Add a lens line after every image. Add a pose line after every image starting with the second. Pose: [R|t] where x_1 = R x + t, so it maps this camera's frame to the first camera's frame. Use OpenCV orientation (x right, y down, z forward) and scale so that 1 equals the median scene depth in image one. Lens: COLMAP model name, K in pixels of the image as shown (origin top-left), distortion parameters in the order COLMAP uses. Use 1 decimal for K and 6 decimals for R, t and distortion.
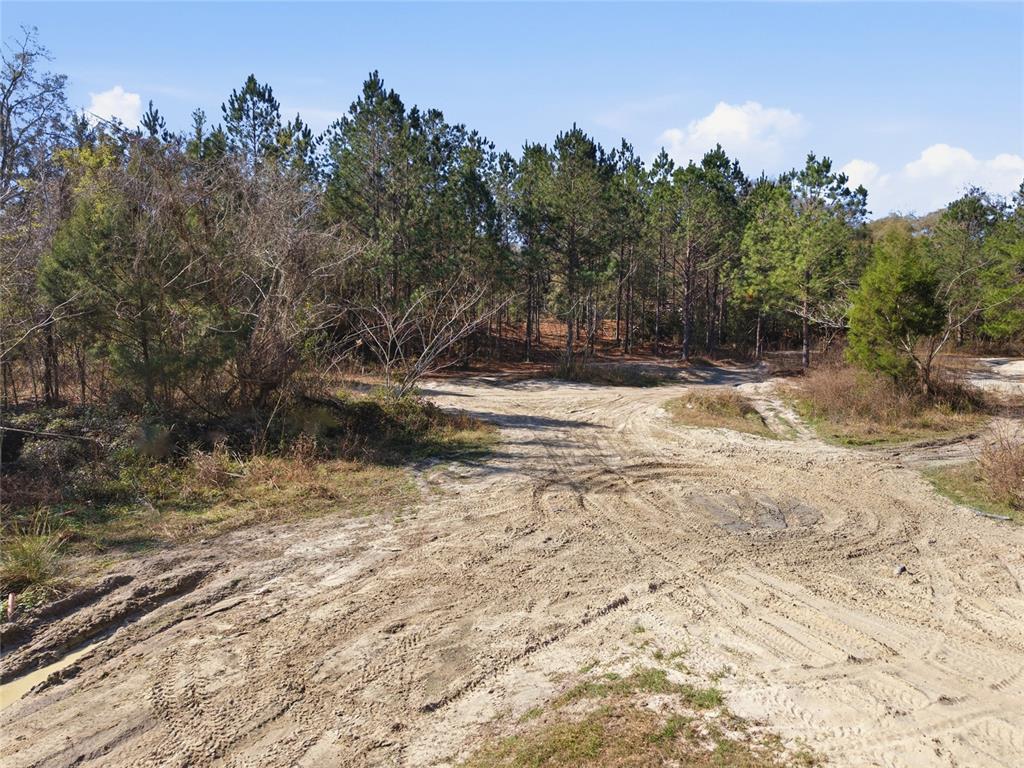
lens RADIAL K [[696.1, 0, 512.3], [0, 696.1, 382.9], [0, 0, 1]] dist [-0.000234, -0.003621]
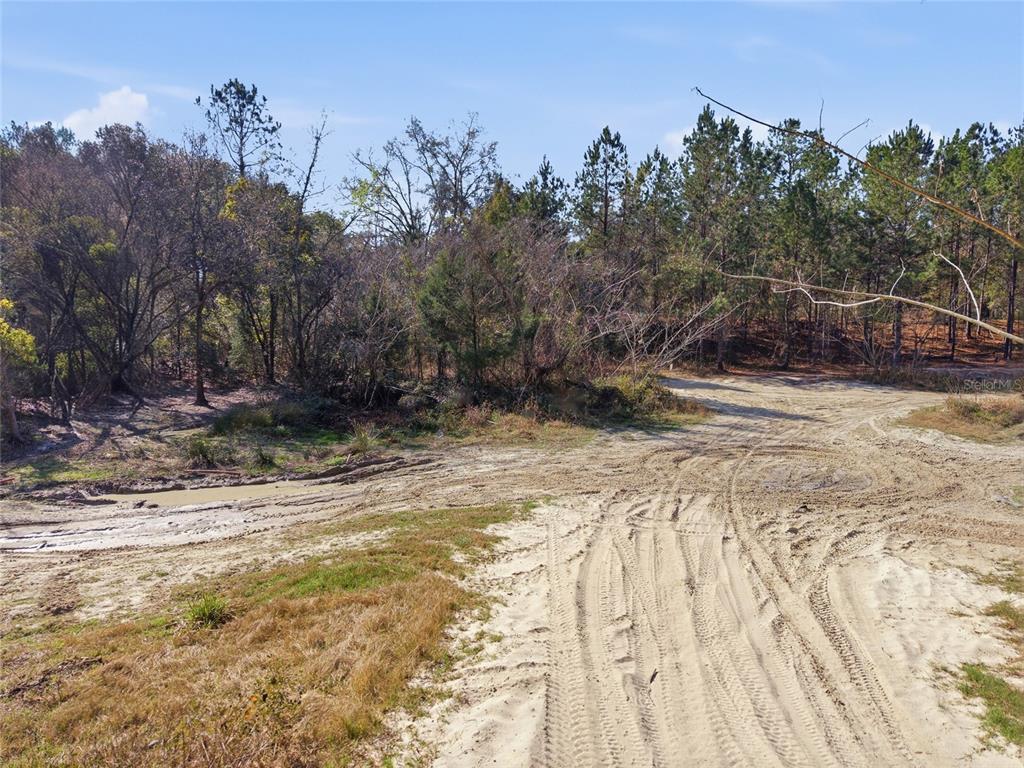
lens RADIAL K [[696.1, 0, 511.7], [0, 696.1, 384.5], [0, 0, 1]] dist [-0.000234, -0.003621]
pose [[0.825169, 0.047231, -0.562907, 0.210643], [-0.046199, 0.998803, 0.016082, 0.006079], [0.562993, 0.012735, 0.826364, -0.120629]]
